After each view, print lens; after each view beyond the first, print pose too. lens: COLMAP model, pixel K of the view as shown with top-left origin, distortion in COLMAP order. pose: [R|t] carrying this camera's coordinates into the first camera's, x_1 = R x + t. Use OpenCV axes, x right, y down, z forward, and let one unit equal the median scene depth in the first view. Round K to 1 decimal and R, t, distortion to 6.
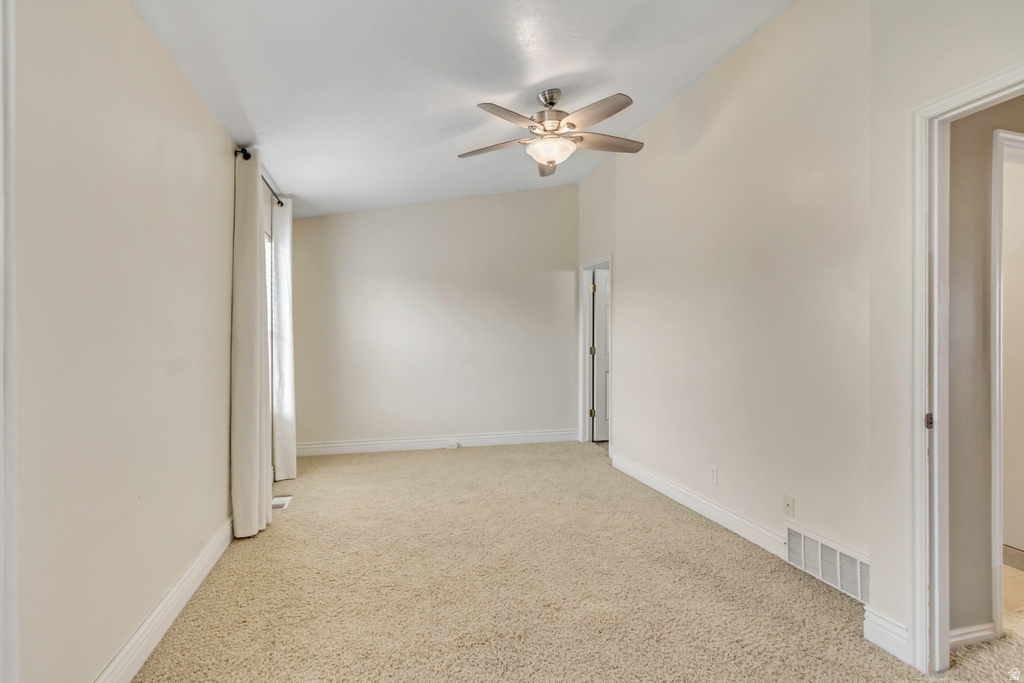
lens RADIAL K [[471.1, 0, 510.0], [0, 471.1, 338.1], [0, 0, 1]] dist [0.009221, -0.004255]
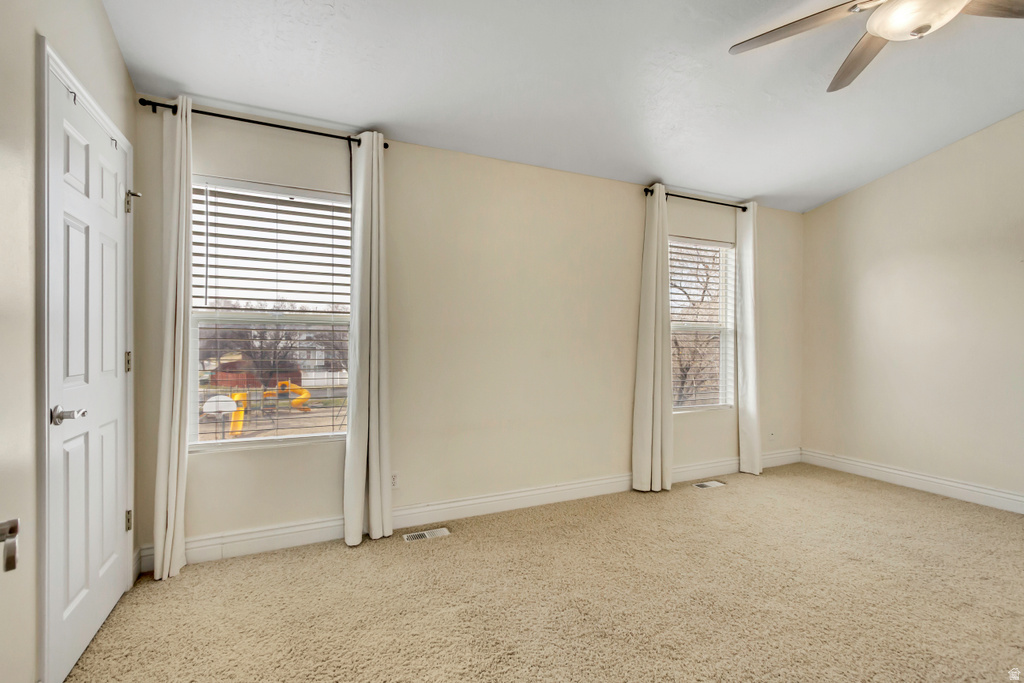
lens RADIAL K [[471.1, 0, 510.0], [0, 471.1, 343.8], [0, 0, 1]] dist [0.009221, -0.004255]
pose [[0.161971, 0.001925, -0.986794, 0.540052], [-0.000942, 0.999998, 0.001796, 0.015313], [0.986795, 0.000639, 0.161973, 0.363812]]
